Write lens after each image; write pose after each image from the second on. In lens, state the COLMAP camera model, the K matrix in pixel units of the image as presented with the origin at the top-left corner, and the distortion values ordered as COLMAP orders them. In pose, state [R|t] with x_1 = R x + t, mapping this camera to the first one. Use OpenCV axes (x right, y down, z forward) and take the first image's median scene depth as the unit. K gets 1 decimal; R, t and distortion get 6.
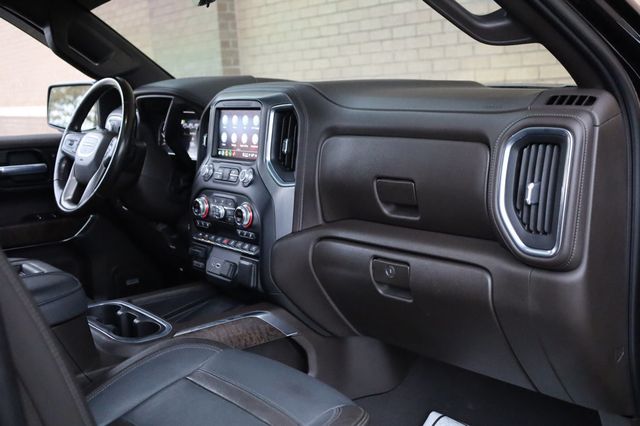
lens RADIAL K [[739.2, 0, 320.0], [0, 739.2, 213.0], [0, 0, 1]] dist [0.002898, 0.007822]
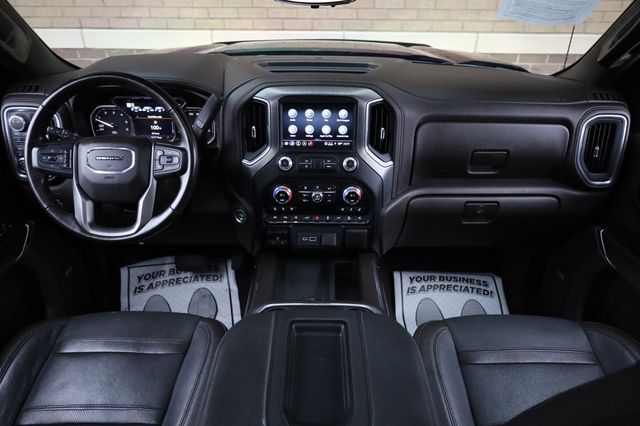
lens RADIAL K [[440.4, 0, 320.0], [0, 440.4, 213.0], [0, 0, 1]] dist [-0.026529, 0.028641]
pose [[0.615273, -0.328673, 0.716528, -0.632110], [0.096256, 0.933459, 0.345526, -0.214515], [-0.782415, -0.143623, 0.605969, 0.570374]]
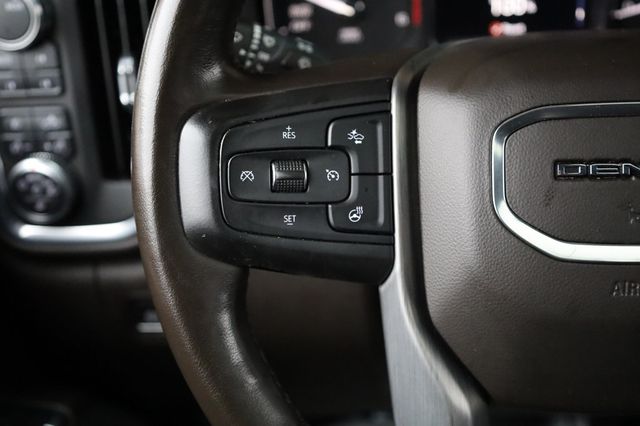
lens RADIAL K [[736.1, 0, 320.0], [0, 736.1, 213.0], [0, 0, 1]] dist [0.001666, 0.412854]
pose [[0.655434, -0.360666, 0.663571, -0.520769], [0.153497, 0.923885, 0.350537, -0.166141], [-0.739489, -0.127897, 0.660907, 1.096672]]
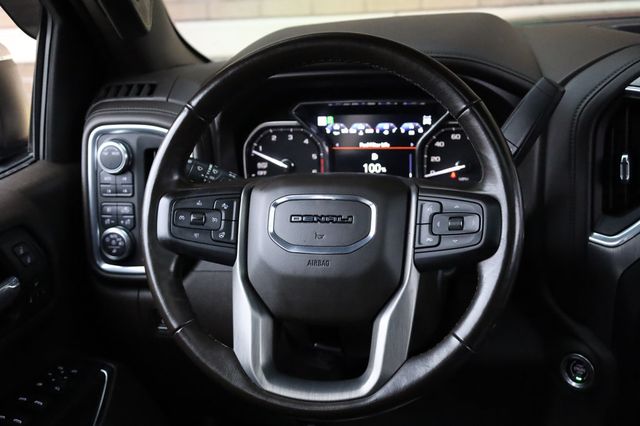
lens RADIAL K [[896.4, 0, 320.0], [0, 896.4, 213.0], [0, 0, 1]] dist [0.007545, 0.010617]
pose [[0.784654, -0.182311, 0.592521, -0.674371], [0.134106, 0.983066, 0.124885, -0.177099], [-0.605256, -0.018531, 0.795815, 0.734503]]
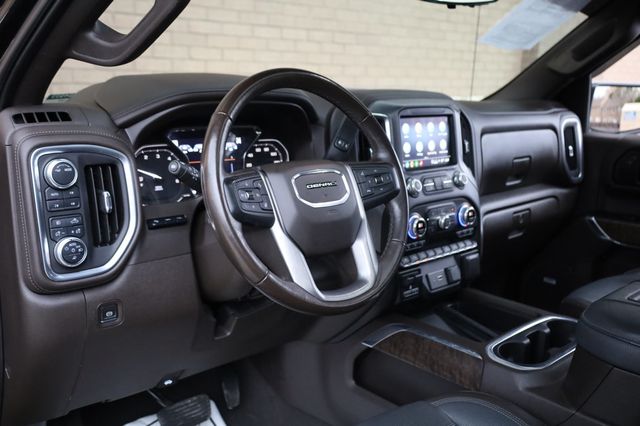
lens RADIAL K [[599.2, 0, 320.0], [0, 599.2, 213.0], [0, 0, 1]] dist [0.007519, 0.003369]
pose [[-0.059069, -0.179186, 0.982040, -0.899243], [0.150146, 0.970972, 0.186198, -0.184270], [-0.986898, 0.158448, -0.030451, 1.176615]]
